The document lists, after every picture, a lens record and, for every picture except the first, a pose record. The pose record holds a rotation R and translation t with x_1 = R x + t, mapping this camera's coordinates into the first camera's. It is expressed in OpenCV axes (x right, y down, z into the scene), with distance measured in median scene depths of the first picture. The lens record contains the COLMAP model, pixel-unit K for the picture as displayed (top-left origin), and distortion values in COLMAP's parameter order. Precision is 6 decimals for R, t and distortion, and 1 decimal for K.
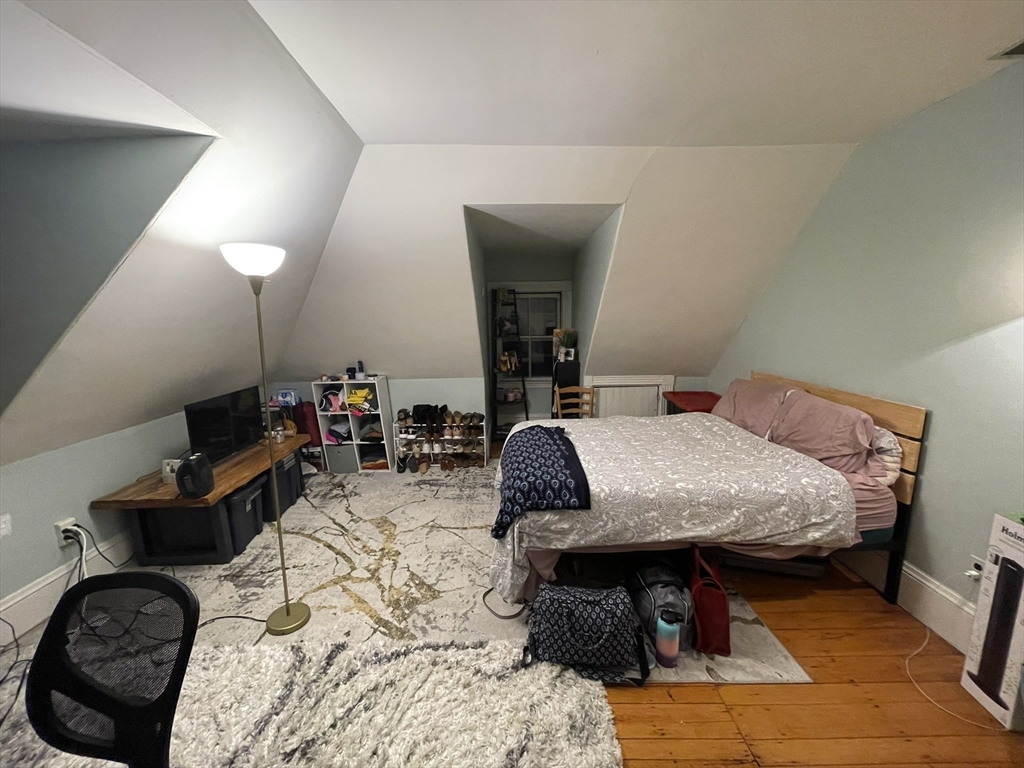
lens RADIAL K [[412.1, 0, 505.4], [0, 412.1, 386.6], [0, 0, 1]] dist [-0.002833, 0.000042]
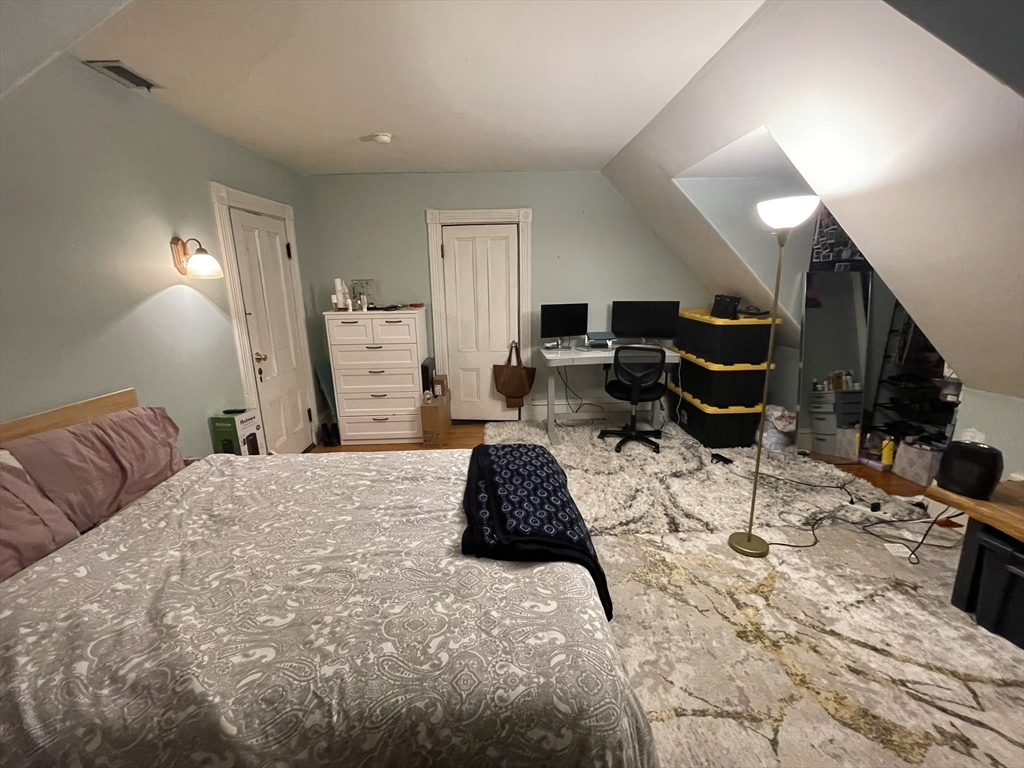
lens RADIAL K [[410.4, 0, 509.4], [0, 410.4, 385.2], [0, 0, 1]] dist [0.001143, 0.000288]
pose [[-0.997885, 0.050695, -0.040694, 0.122952], [0.031026, 0.921496, 0.387148, -0.244419], [0.057126, 0.385066, -0.921119, 1.564925]]
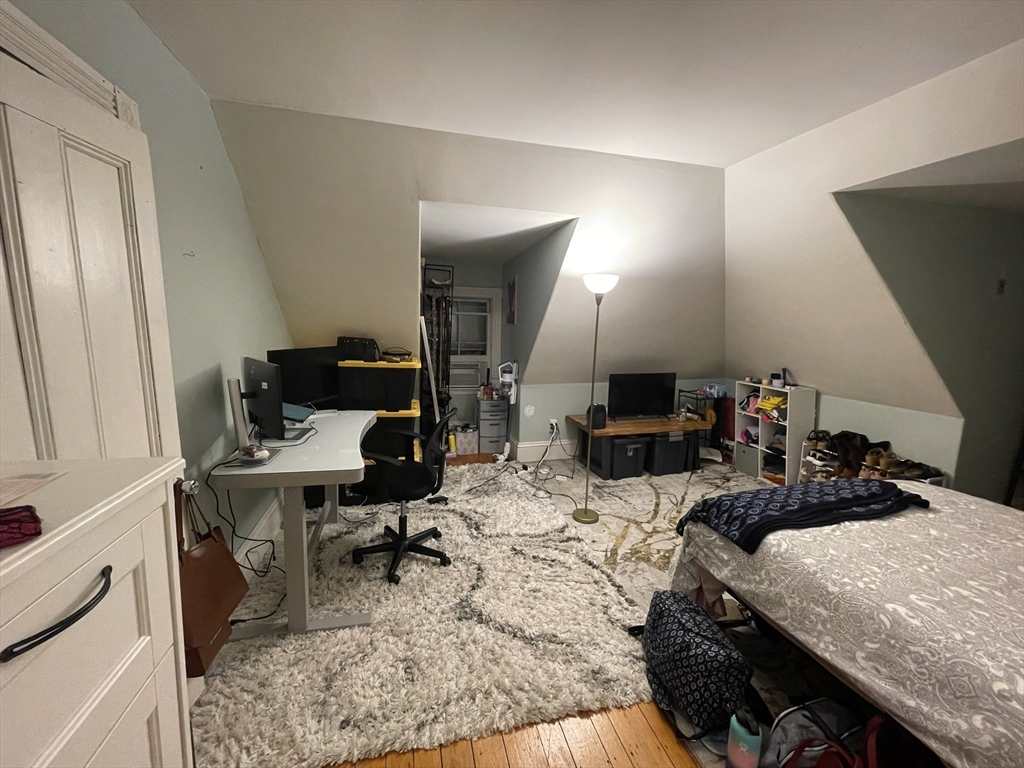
lens RADIAL K [[412.1, 0, 505.4], [0, 412.1, 386.6], [0, 0, 1]] dist [-0.002833, 0.000042]
pose [[0.243964, 0.174408, -0.953972, 0.664459], [-0.182921, 0.974314, 0.131348, -0.043103], [0.952377, 0.142458, 0.269600, 0.202552]]
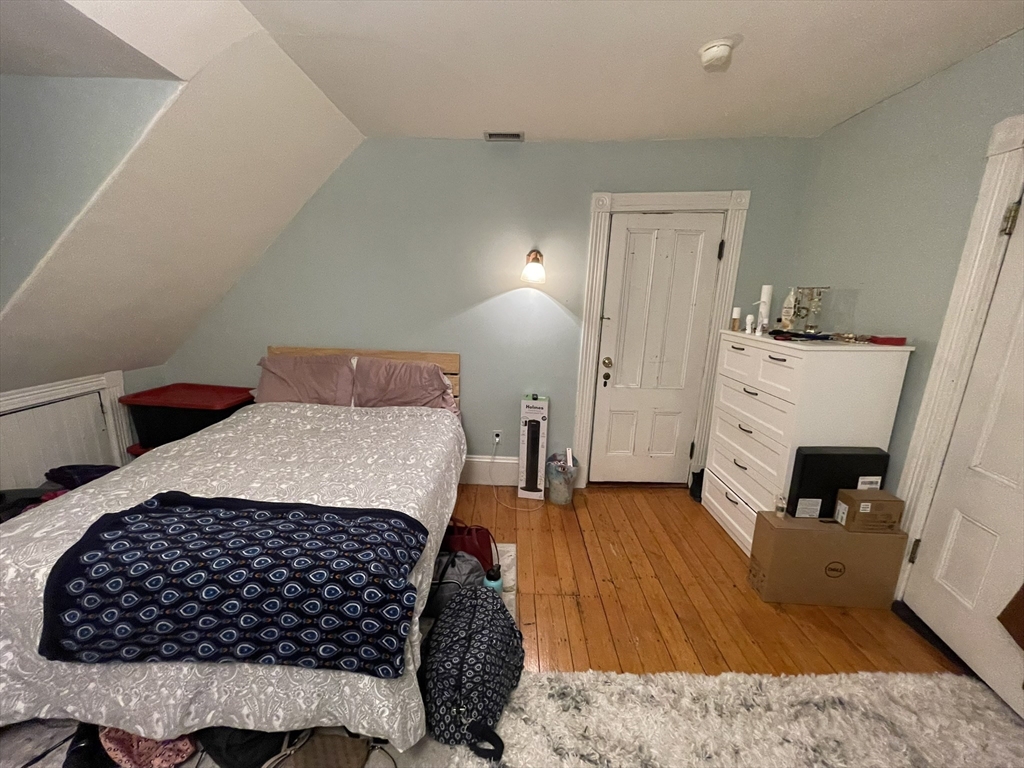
lens RADIAL K [[412.1, 0, 505.4], [0, 412.1, 386.6], [0, 0, 1]] dist [-0.002833, 0.000042]
pose [[0.004433, -0.207875, 0.978145, -0.398595], [0.134346, 0.969411, 0.205410, -0.092822], [-0.990925, 0.130500, 0.032225, 0.635716]]
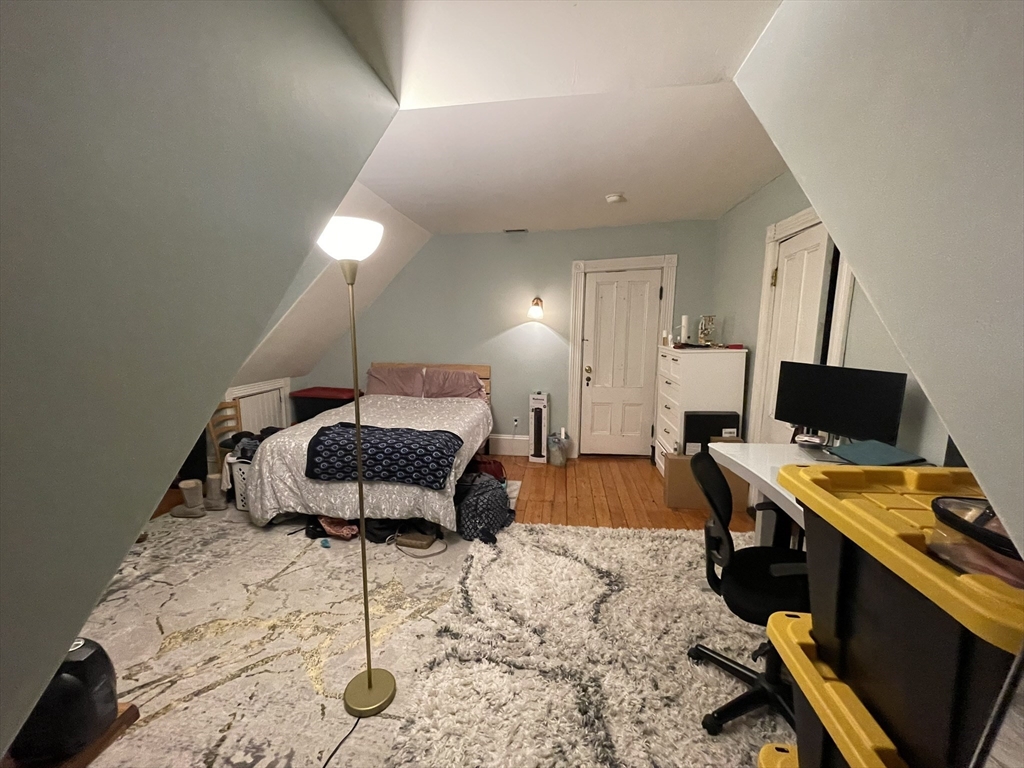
lens RADIAL K [[412.1, 0, 505.4], [0, 412.1, 386.6], [0, 0, 1]] dist [-0.002833, 0.000042]
pose [[0.130255, -0.129543, 0.982981, -1.029310], [0.159862, 0.981200, 0.108125, -0.051598], [-0.978508, 0.143057, 0.148515, 0.464174]]
